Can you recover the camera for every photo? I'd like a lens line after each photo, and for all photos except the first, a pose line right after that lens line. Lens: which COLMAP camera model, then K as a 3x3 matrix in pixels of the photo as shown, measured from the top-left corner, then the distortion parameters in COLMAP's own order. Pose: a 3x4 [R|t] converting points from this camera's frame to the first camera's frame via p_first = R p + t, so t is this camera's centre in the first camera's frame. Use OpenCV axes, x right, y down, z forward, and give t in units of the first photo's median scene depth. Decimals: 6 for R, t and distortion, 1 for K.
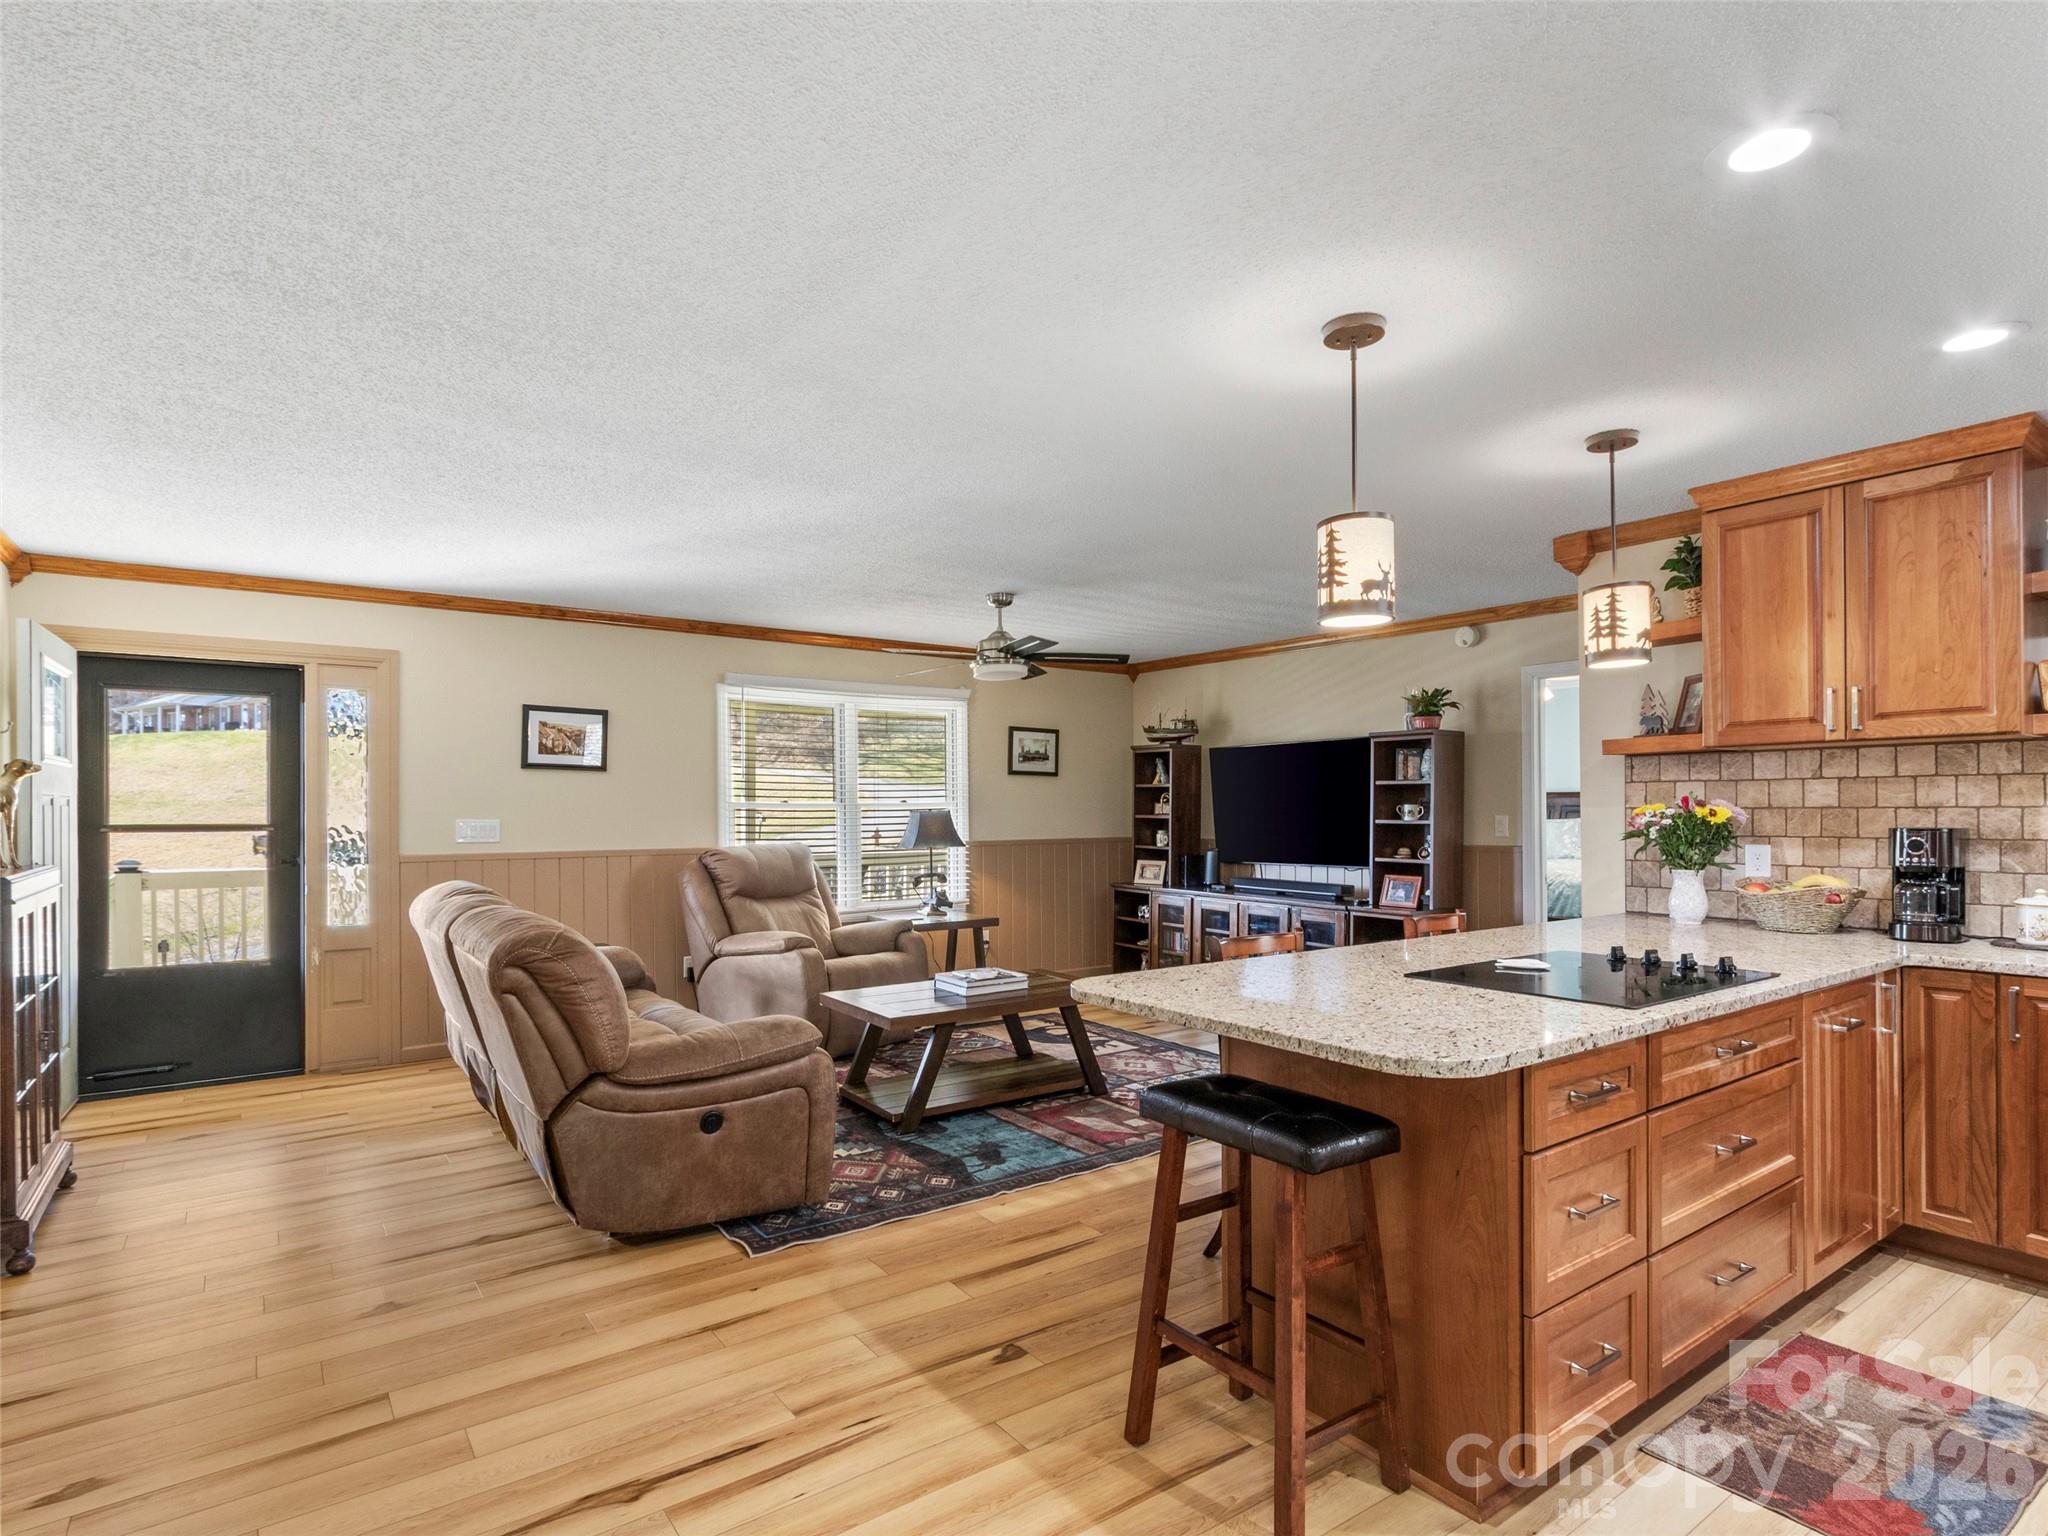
lens RADIAL K [[1060.5, 0, 1011.5], [0, 1060.5, 782.4], [0, 0, 1]] dist [0.002776, -0.000515]
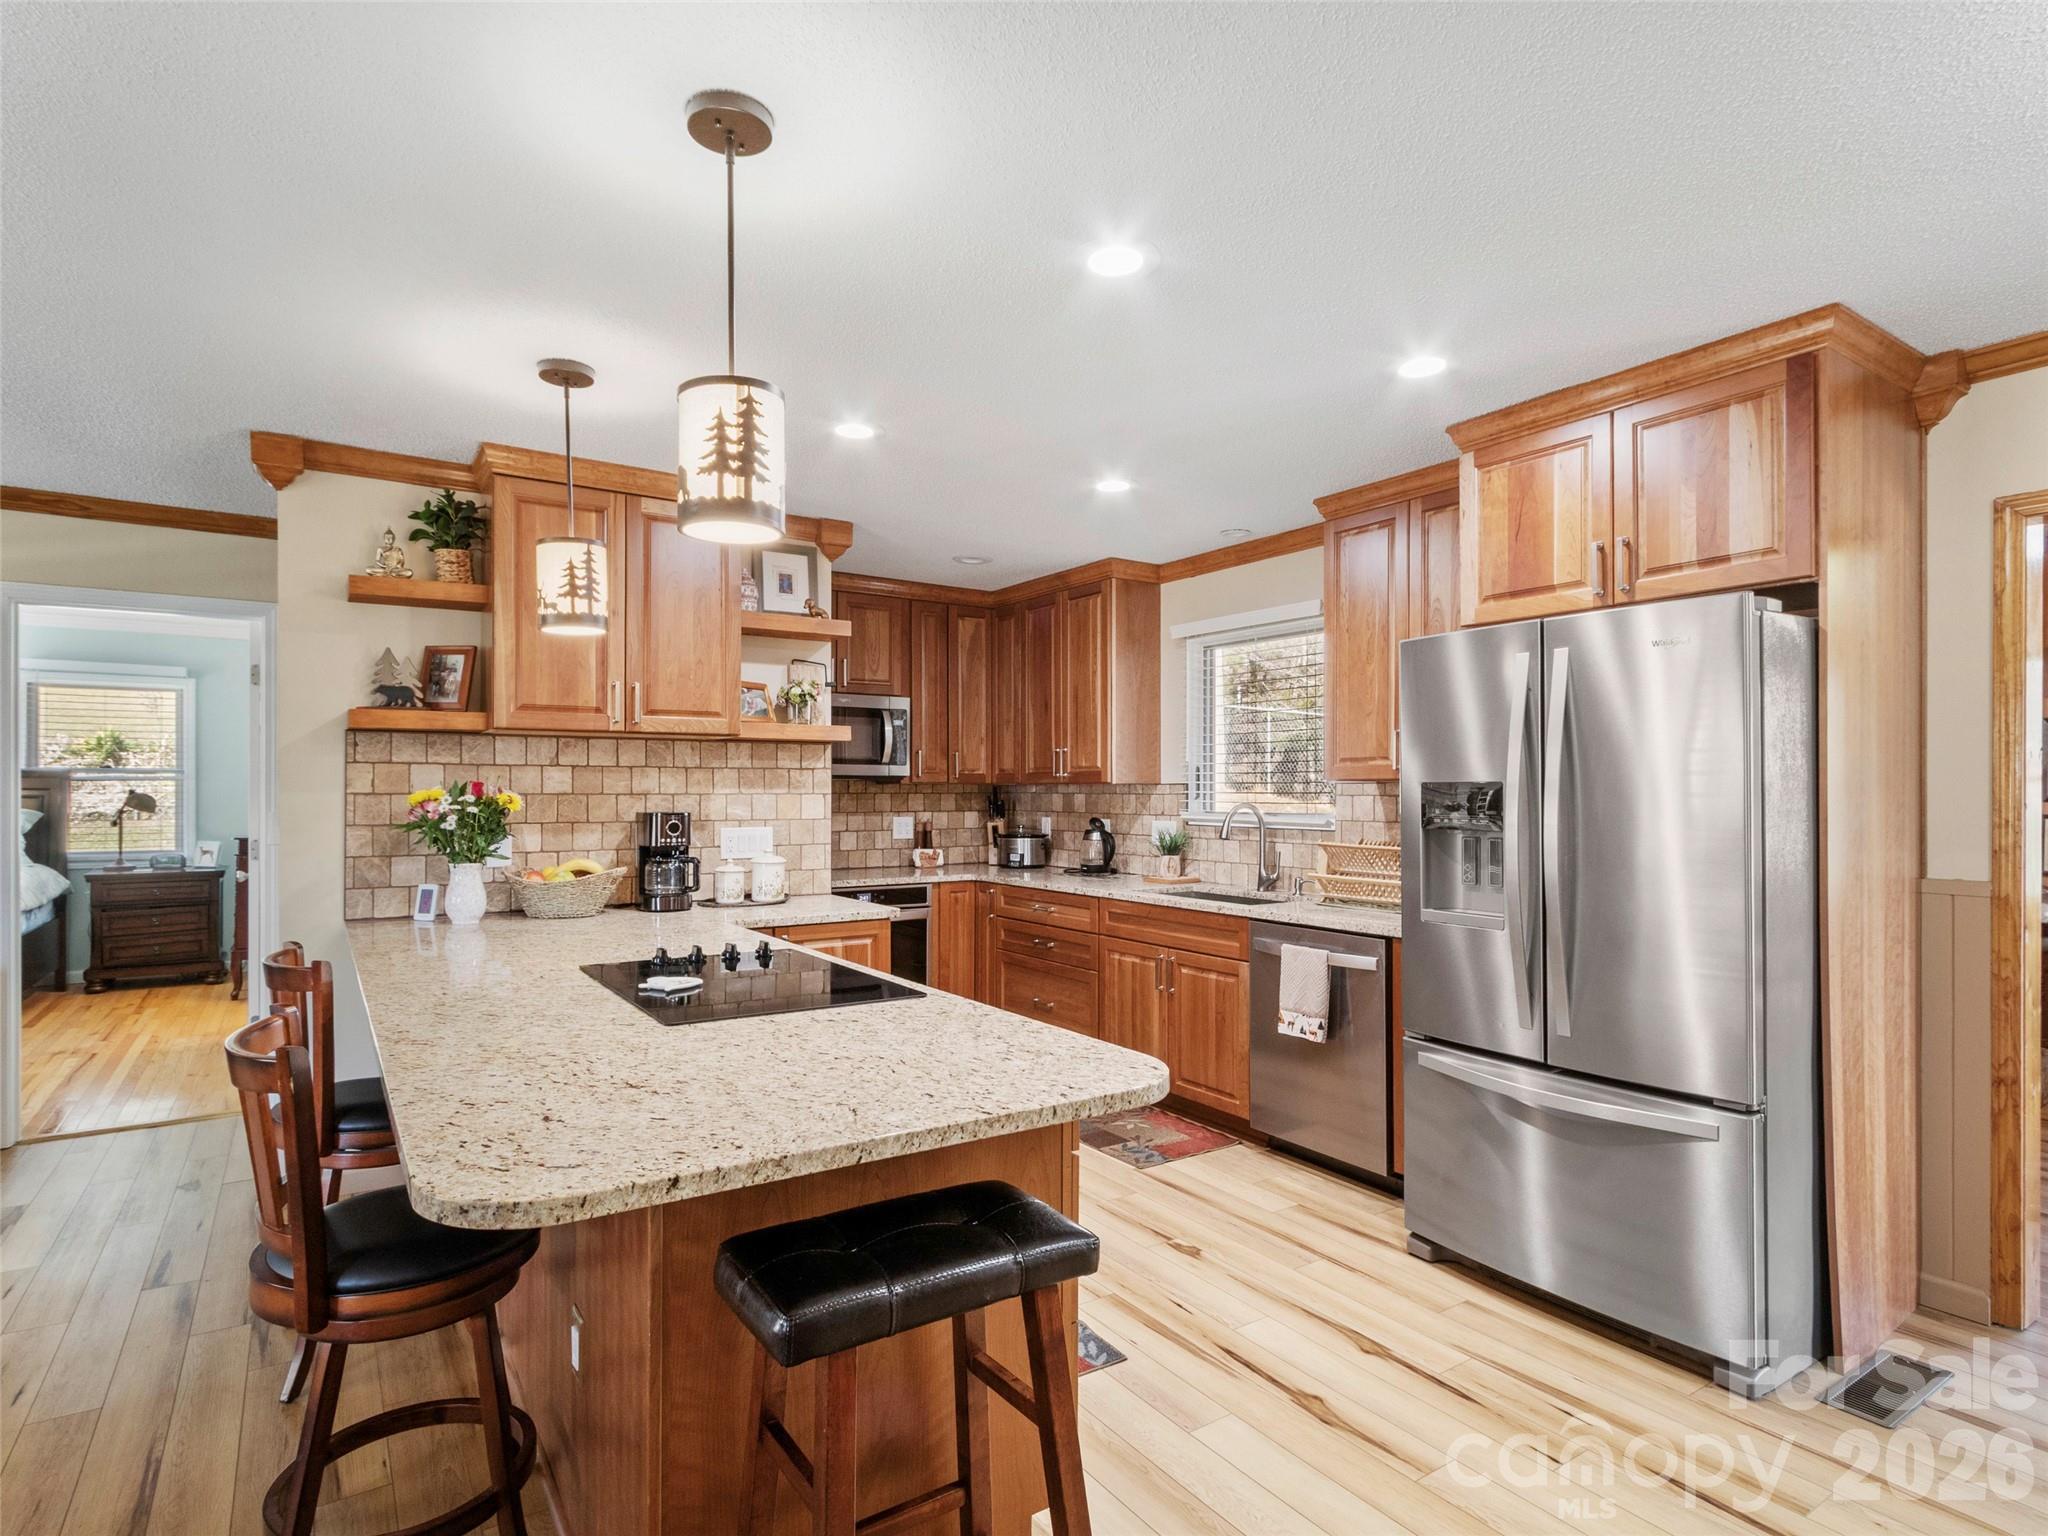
lens RADIAL K [[1060.5, 0, 1011.5], [0, 1060.5, 782.4], [0, 0, 1]] dist [0.002776, -0.000515]
pose [[0.045230, 0.013107, 0.998891, -0.251690], [-0.028676, 0.999519, -0.011816, 0.012187], [-0.998565, -0.028110, 0.045584, 0.524139]]
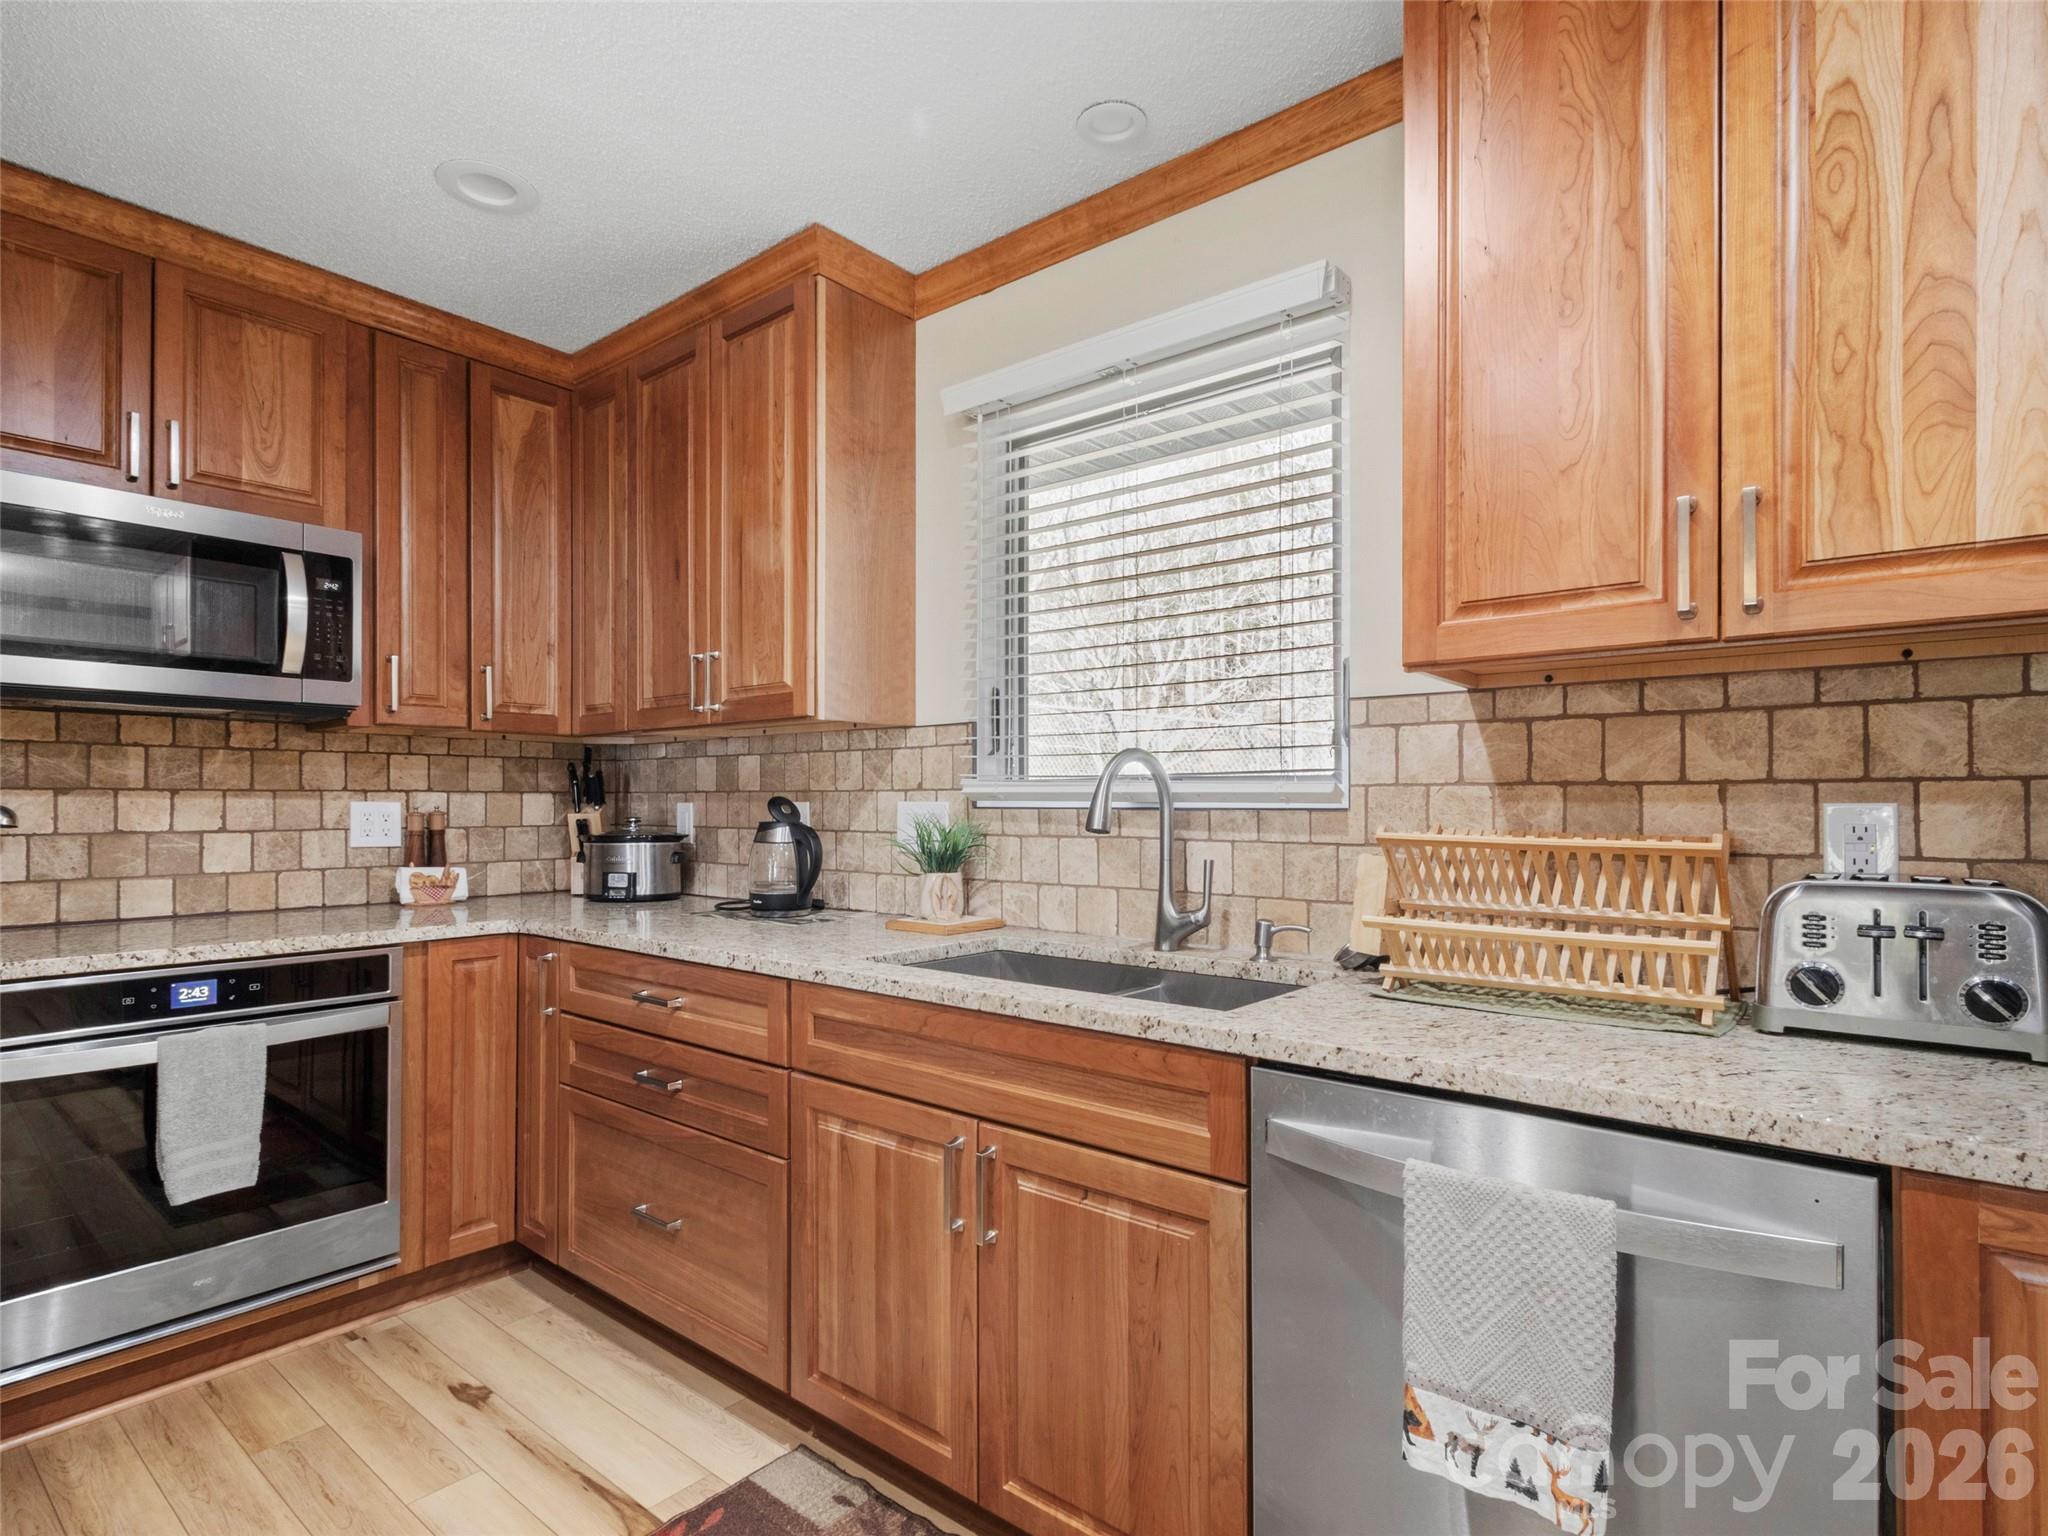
lens RADIAL K [[1055.5, 0, 1003.0], [0, 1055.5, 805.5], [0, 0, 1]] dist [0.002126, 0.000132]
pose [[-0.240543, 0.003025, 0.970634, 0.500142], [-0.026181, 0.999611, -0.009604, 0.049327], [-0.970285, -0.027722, -0.240370, 0.498772]]
